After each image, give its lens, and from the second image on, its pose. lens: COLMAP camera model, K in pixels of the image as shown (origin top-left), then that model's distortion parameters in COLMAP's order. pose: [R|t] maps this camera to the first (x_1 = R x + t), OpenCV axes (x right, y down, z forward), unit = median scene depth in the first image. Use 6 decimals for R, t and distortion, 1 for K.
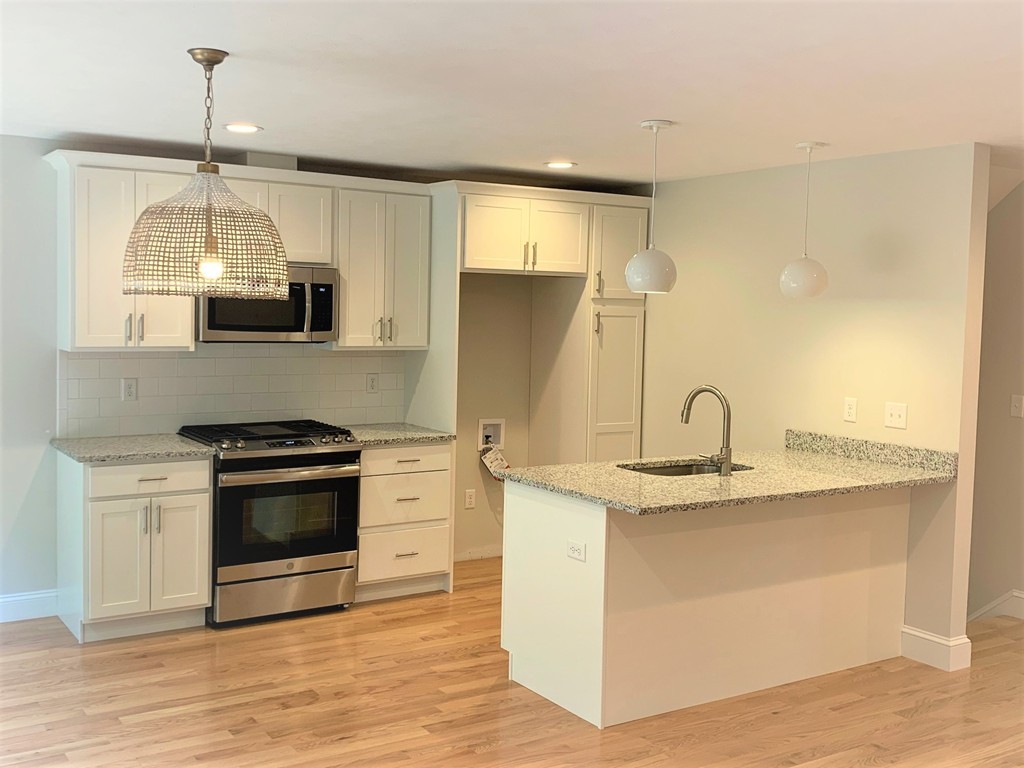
lens RADIAL K [[1080.0, 0, 508.2], [0, 1080.0, 375.7], [0, 0, 1]] dist [0.026905, 0.000000]
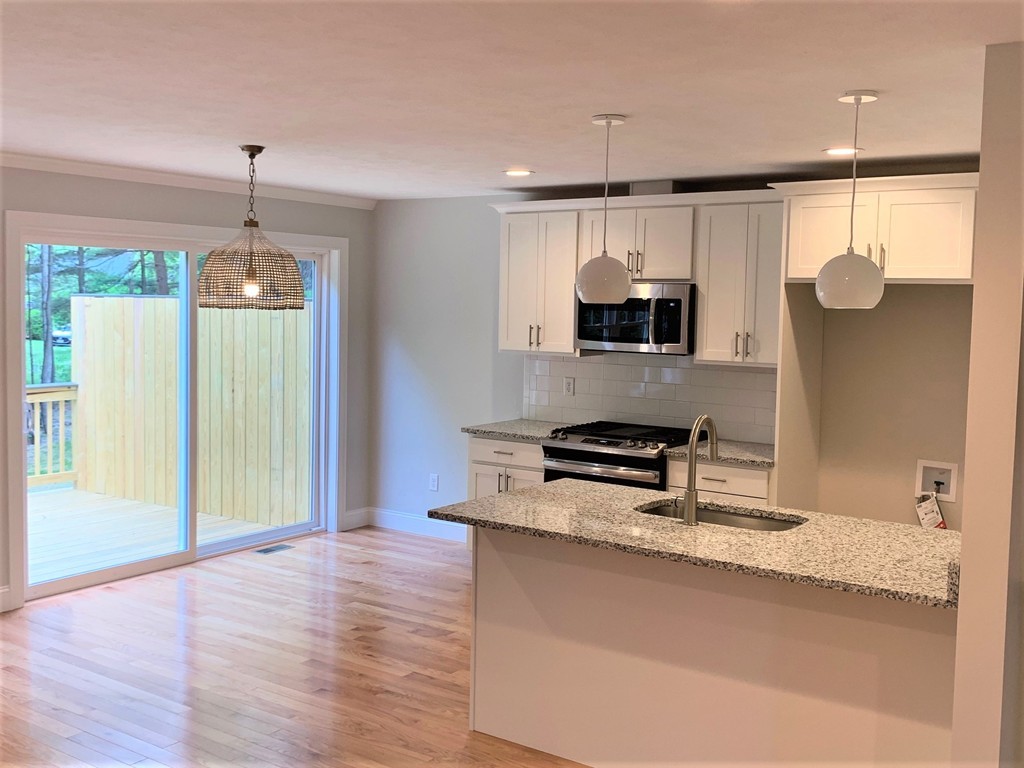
lens RADIAL K [[1080.0, 0, 504.1], [0, 1080.0, 380.2], [0, 0, 1]] dist [0.026905, 0.000000]
pose [[0.368529, 0.055210, -0.927975, 0.845870], [-0.071442, 0.996965, 0.030943, -0.030164], [0.926867, 0.054893, 0.371355, 0.520041]]
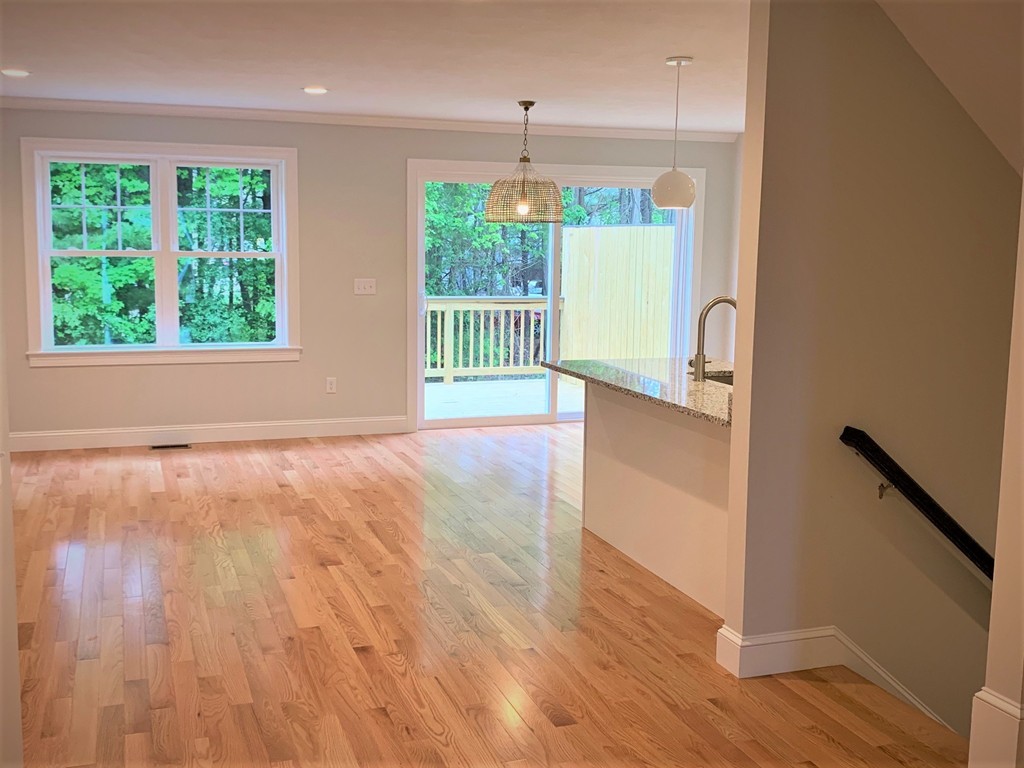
lens RADIAL K [[1080.0, 0, 511.9], [0, 1080.0, 393.1], [0, 0, 1]] dist [0.026905, 0.000000]
pose [[-0.235274, 0.117174, -0.964840, 1.170977], [-0.079089, 0.987106, 0.139164, -0.025025], [0.968706, 0.109050, -0.222973, 0.986716]]
